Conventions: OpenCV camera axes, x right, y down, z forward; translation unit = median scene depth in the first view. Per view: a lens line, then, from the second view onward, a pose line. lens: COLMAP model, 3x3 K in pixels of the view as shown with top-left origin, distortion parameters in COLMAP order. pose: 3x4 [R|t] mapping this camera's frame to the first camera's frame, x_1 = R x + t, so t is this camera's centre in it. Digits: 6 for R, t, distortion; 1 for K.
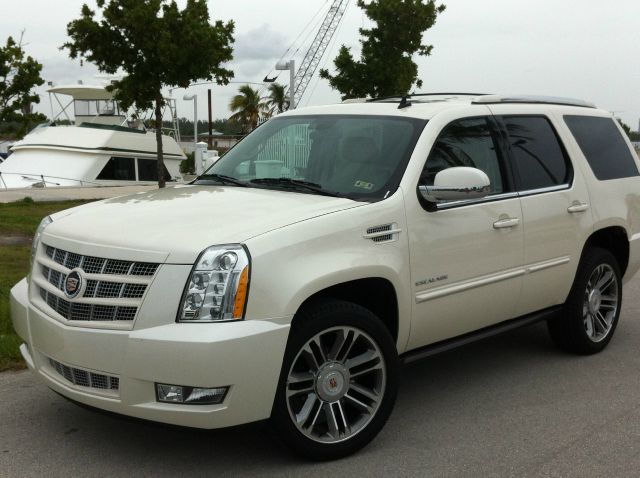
lens RADIAL K [[857.6, 0, 291.9], [0, 857.6, 245.0], [0, 0, 1]] dist [0.028436, 0.000000]
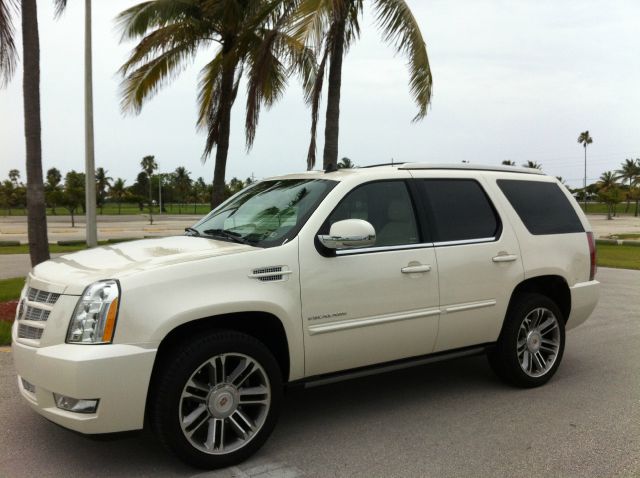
lens RADIAL K [[608.7, 0, 304.1], [0, 608.7, 238.0], [0, 0, 1]] dist [0.013255, 0.000000]
pose [[0.975393, 0.006836, -0.220369, 0.317803], [-0.025124, 0.996455, -0.080291, 0.002649], [0.219039, 0.083852, 0.972106, 0.184366]]
